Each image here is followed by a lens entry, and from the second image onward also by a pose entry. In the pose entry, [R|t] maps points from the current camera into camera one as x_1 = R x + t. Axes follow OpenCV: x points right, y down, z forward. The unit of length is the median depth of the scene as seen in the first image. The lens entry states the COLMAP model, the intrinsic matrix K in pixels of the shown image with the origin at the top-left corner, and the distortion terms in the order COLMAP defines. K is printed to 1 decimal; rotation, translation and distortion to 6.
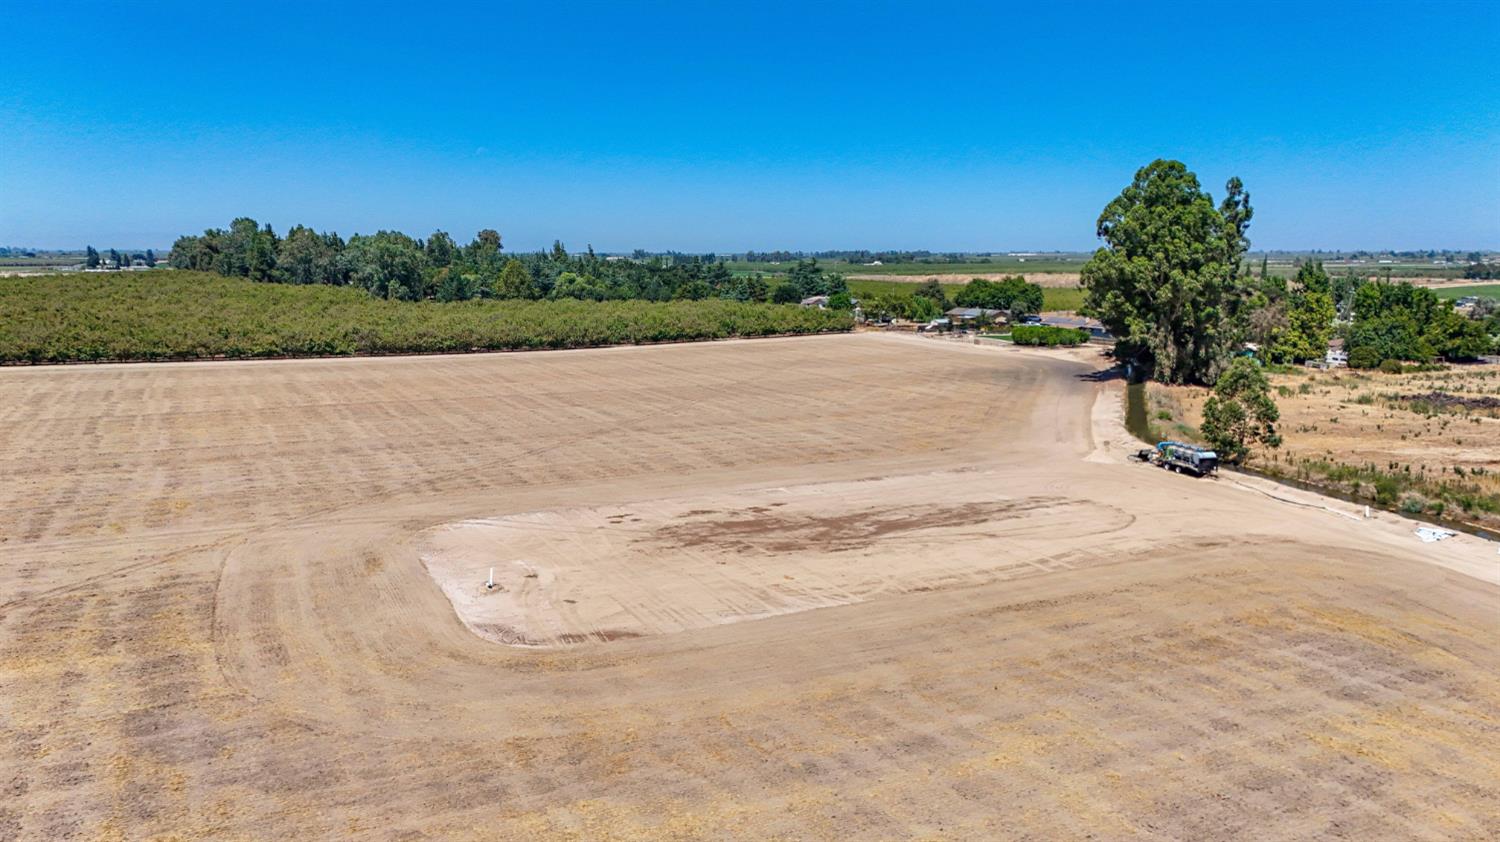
lens RADIAL K [[1095.6, 0, 752.3], [0, 1095.6, 425.8], [0, 0, 1]] dist [0.082120, -0.078117]
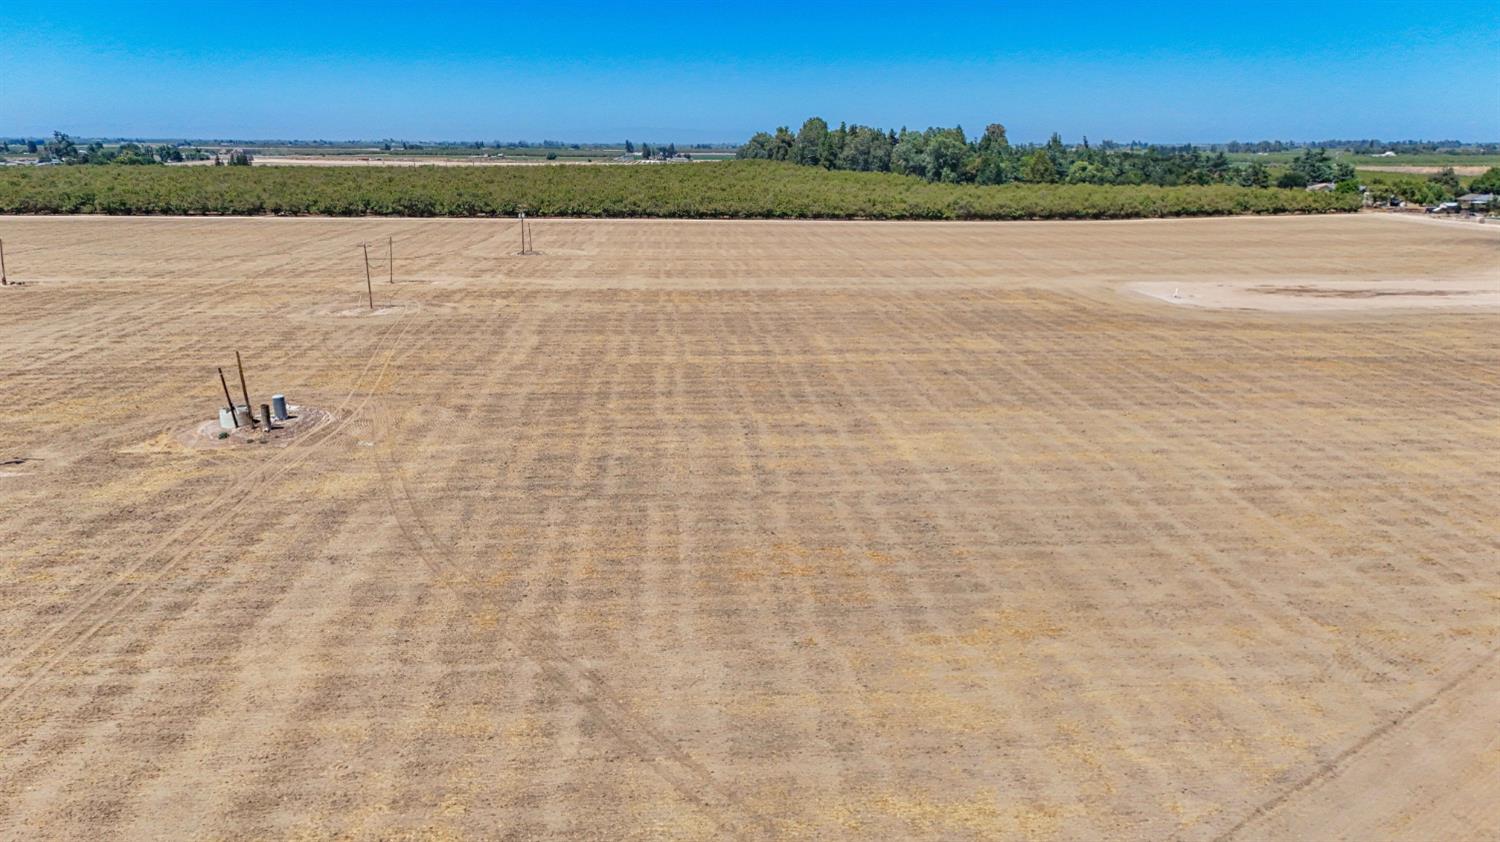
lens RADIAL K [[1095.6, 0, 747.6], [0, 1095.6, 425.9], [0, 0, 1]] dist [0.082120, -0.078117]
pose [[0.922411, 0.098742, -0.373374, -0.052468], [-0.063389, 0.992361, 0.105839, 0.067975], [0.380973, -0.073960, 0.921623, -0.434009]]
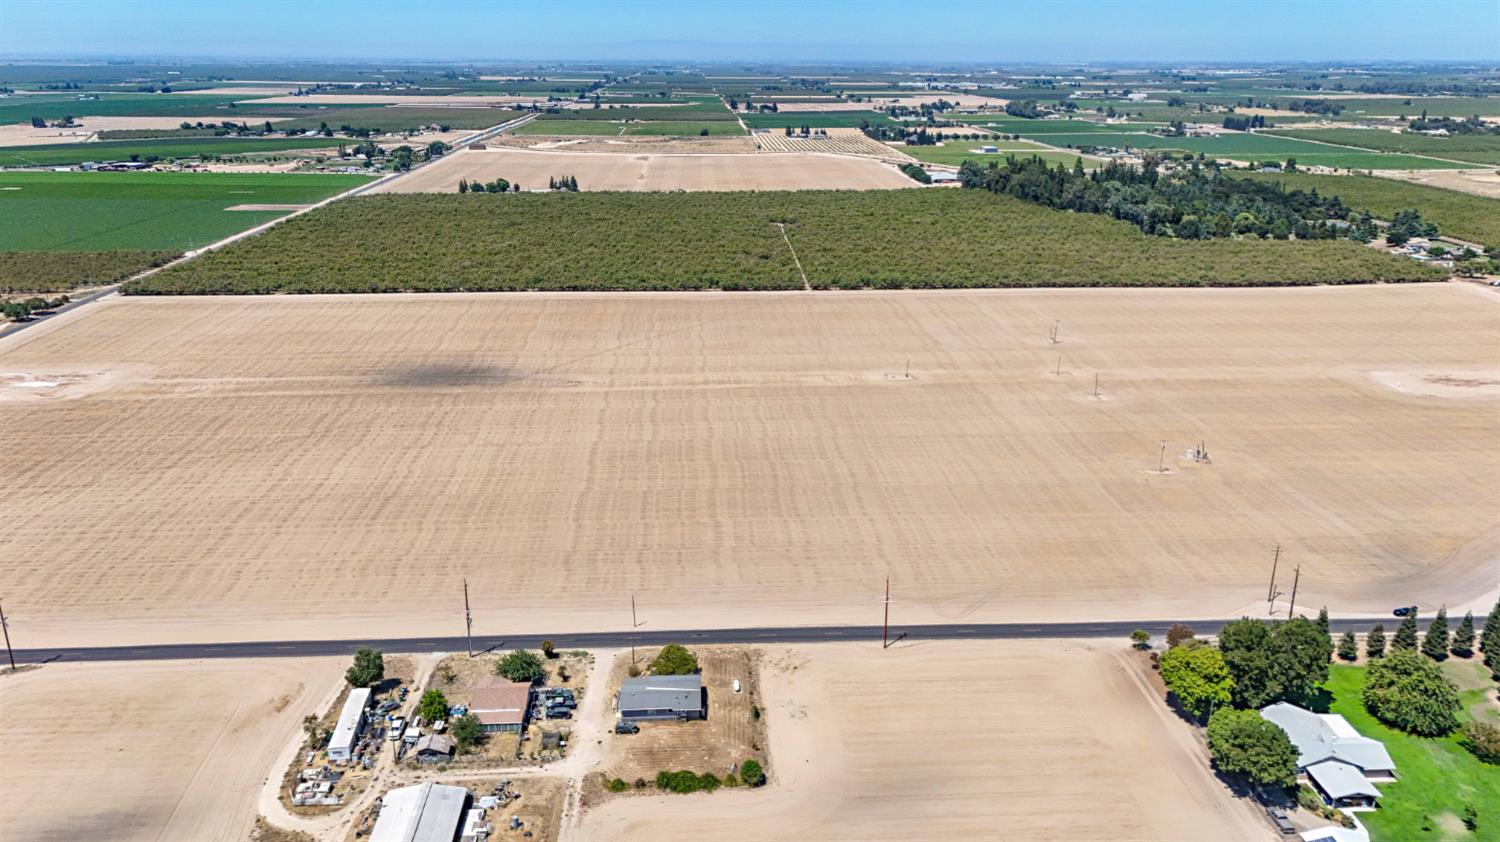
lens RADIAL K [[1095.6, 0, 749.7], [0, 1095.6, 433.3], [0, 0, 1]] dist [0.082120, -0.078117]
pose [[0.917424, 0.131717, -0.375477, -0.330697], [-0.065414, 0.980709, 0.184202, -0.133505], [0.392497, -0.144430, 0.908343, -1.644283]]
